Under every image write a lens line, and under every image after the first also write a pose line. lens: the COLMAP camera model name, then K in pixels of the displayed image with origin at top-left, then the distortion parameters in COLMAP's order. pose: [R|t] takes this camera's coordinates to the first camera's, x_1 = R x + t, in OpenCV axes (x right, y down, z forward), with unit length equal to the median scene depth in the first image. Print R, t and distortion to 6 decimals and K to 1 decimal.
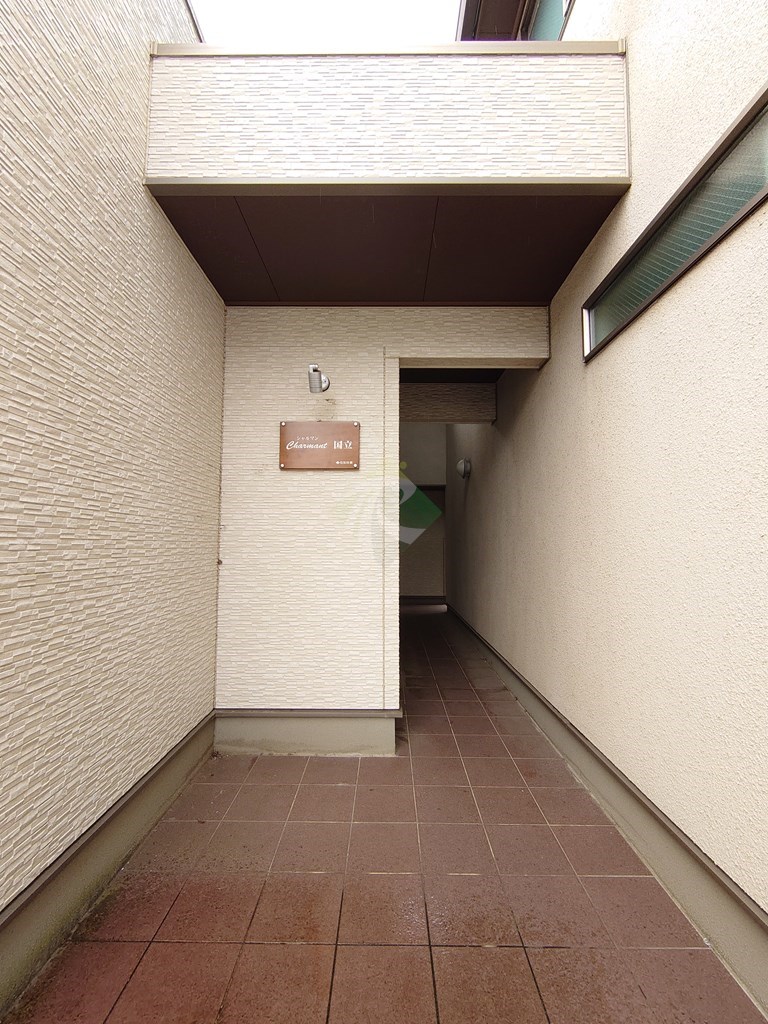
lens RADIAL K [[433.6, 0, 384.0], [0, 433.6, 512.0], [0, 0, 1]] dist [0.004804, -0.006543]
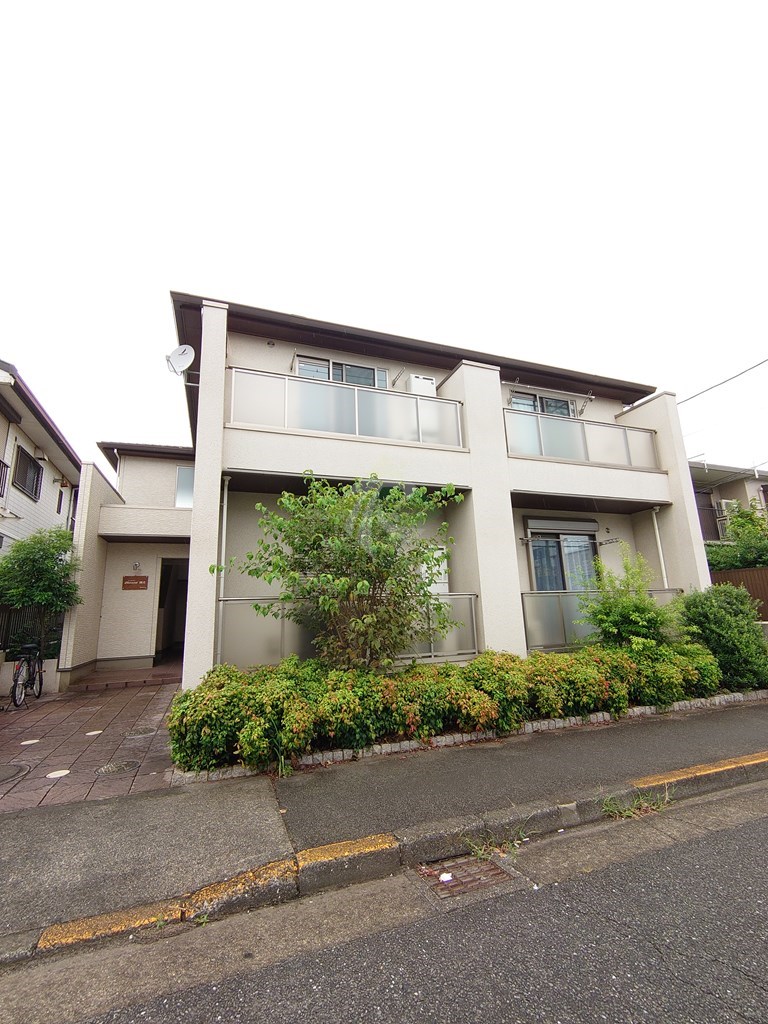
lens RADIAL K [[433.6, 0, 384.0], [0, 433.6, 512.0], [0, 0, 1]] dist [0.004804, -0.006543]
pose [[0.931129, 0.040191, 0.362468, 0.452145], [0.014478, 0.989051, -0.146860, -0.175762], [-0.364402, 0.141993, 0.920353, -3.191719]]
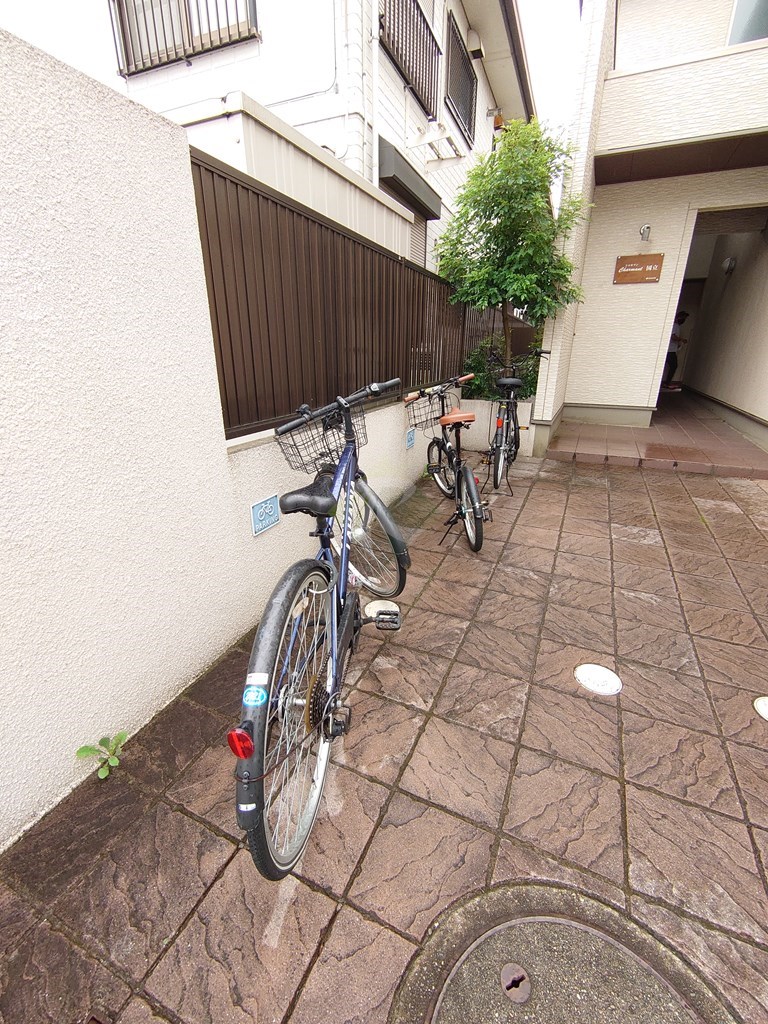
lens RADIAL K [[433.6, 0, 384.0], [0, 433.6, 512.0], [0, 0, 1]] dist [0.004804, -0.006543]
pose [[0.909253, 0.146236, -0.389709, -0.266751], [0.033912, 0.907116, 0.419512, -0.020590], [0.414859, -0.394659, 0.819839, -1.481625]]
